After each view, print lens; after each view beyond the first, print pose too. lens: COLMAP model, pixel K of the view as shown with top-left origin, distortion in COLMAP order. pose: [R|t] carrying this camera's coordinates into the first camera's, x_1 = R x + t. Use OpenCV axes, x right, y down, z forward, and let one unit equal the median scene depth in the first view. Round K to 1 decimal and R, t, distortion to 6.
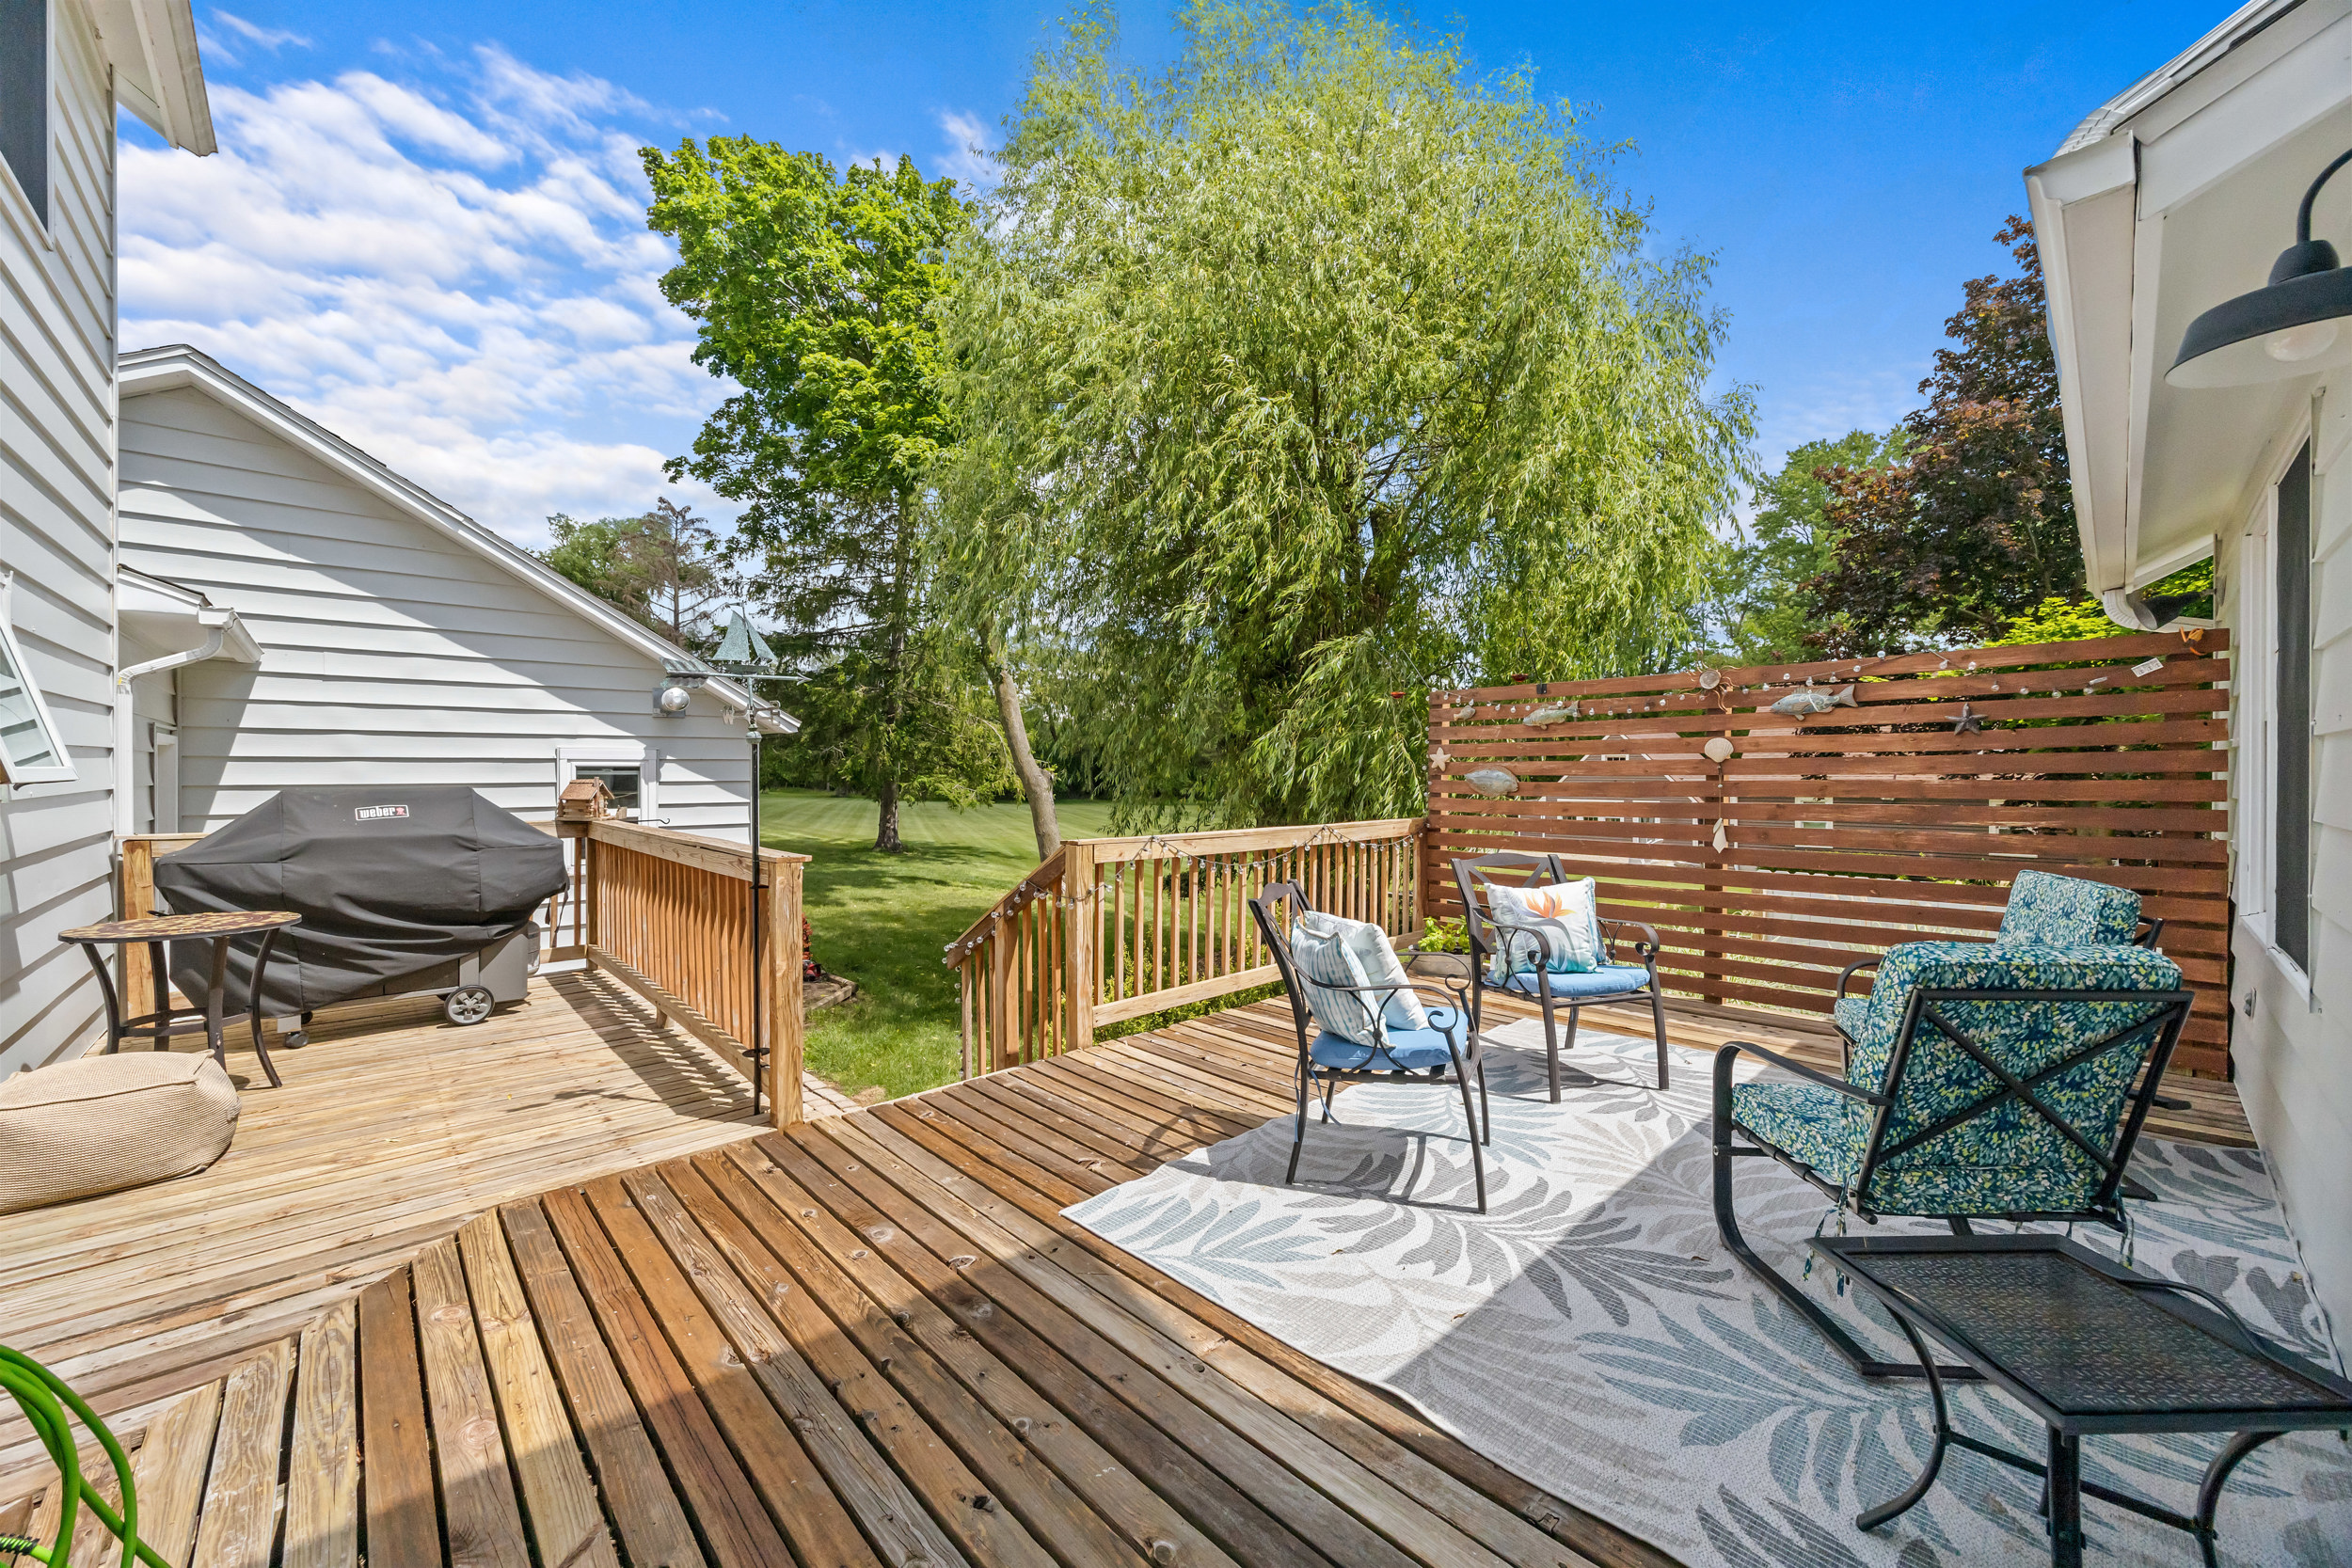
lens RADIAL K [[899.4, 0, 1191.7], [0, 899.4, 783.6], [0, 0, 1]] dist [0.000557, -0.000030]
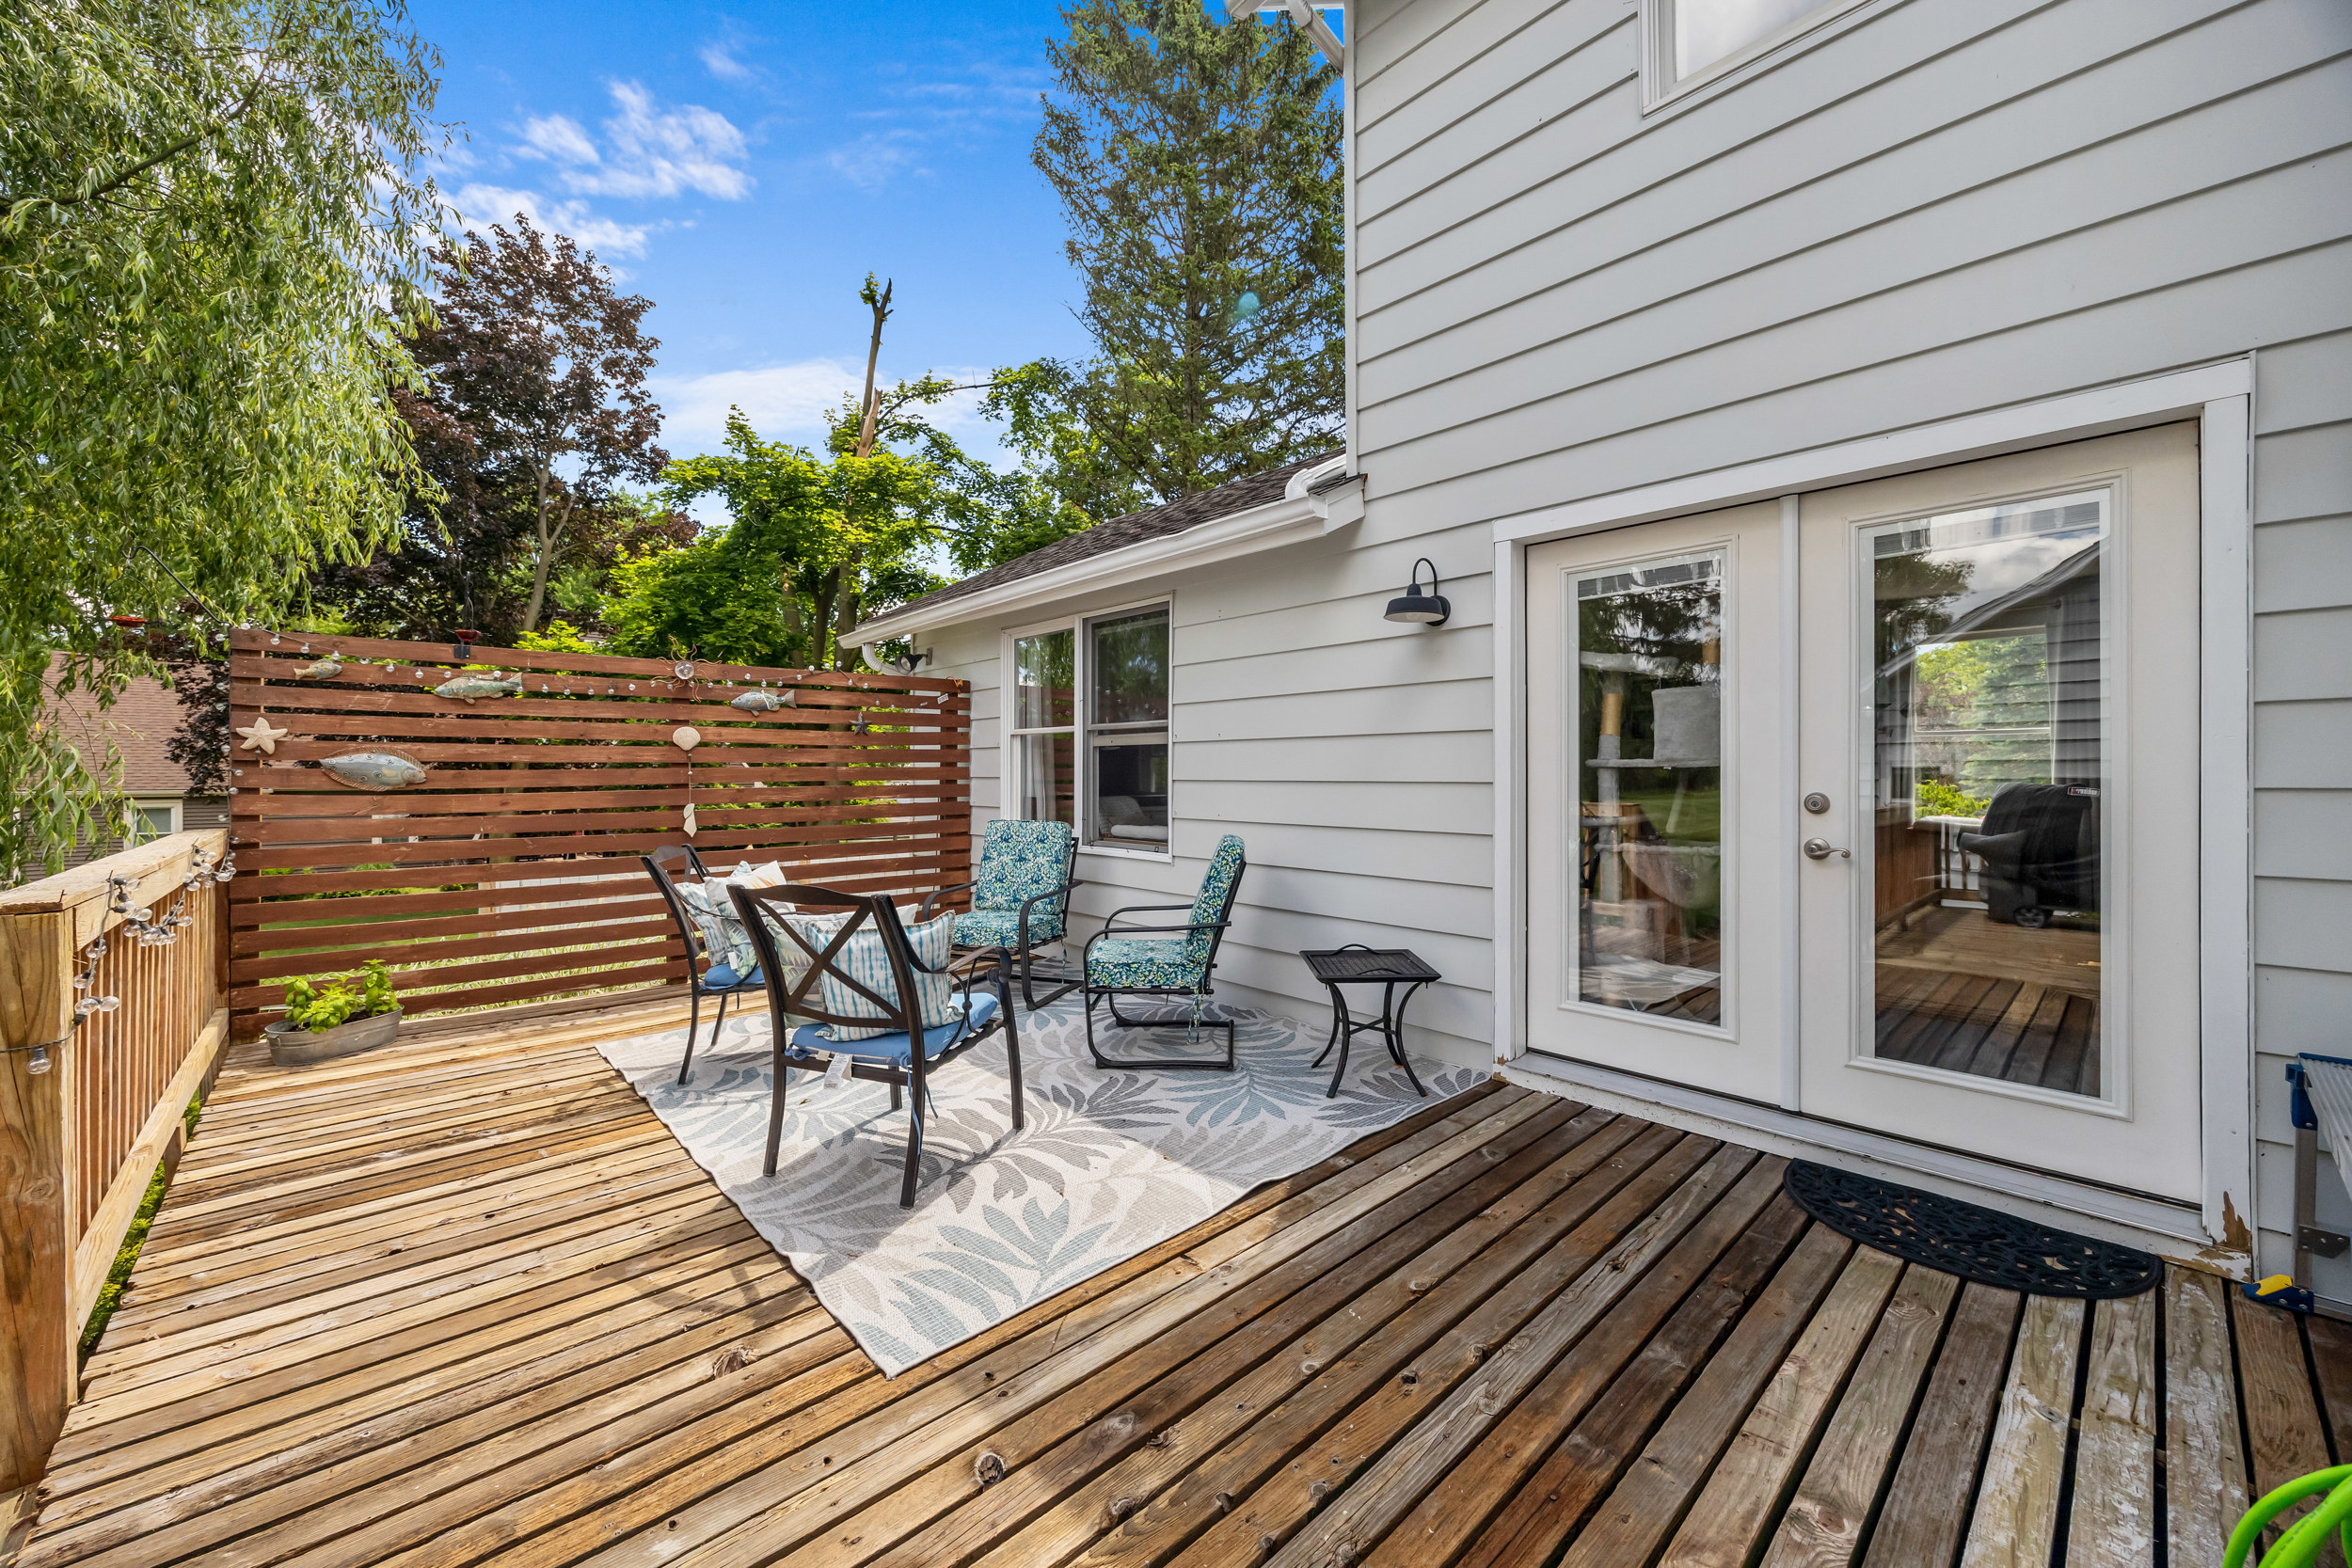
lens RADIAL K [[899.4, 0, 1179.8], [0, 899.4, 773.7], [0, 0, 1]] dist [0.000557, -0.000030]
pose [[0.013320, 0.000850, 0.999911, -0.798765], [0.013656, 0.999906, -0.001032, 0.022336], [-0.999818, 0.013668, 0.013307, 0.738281]]
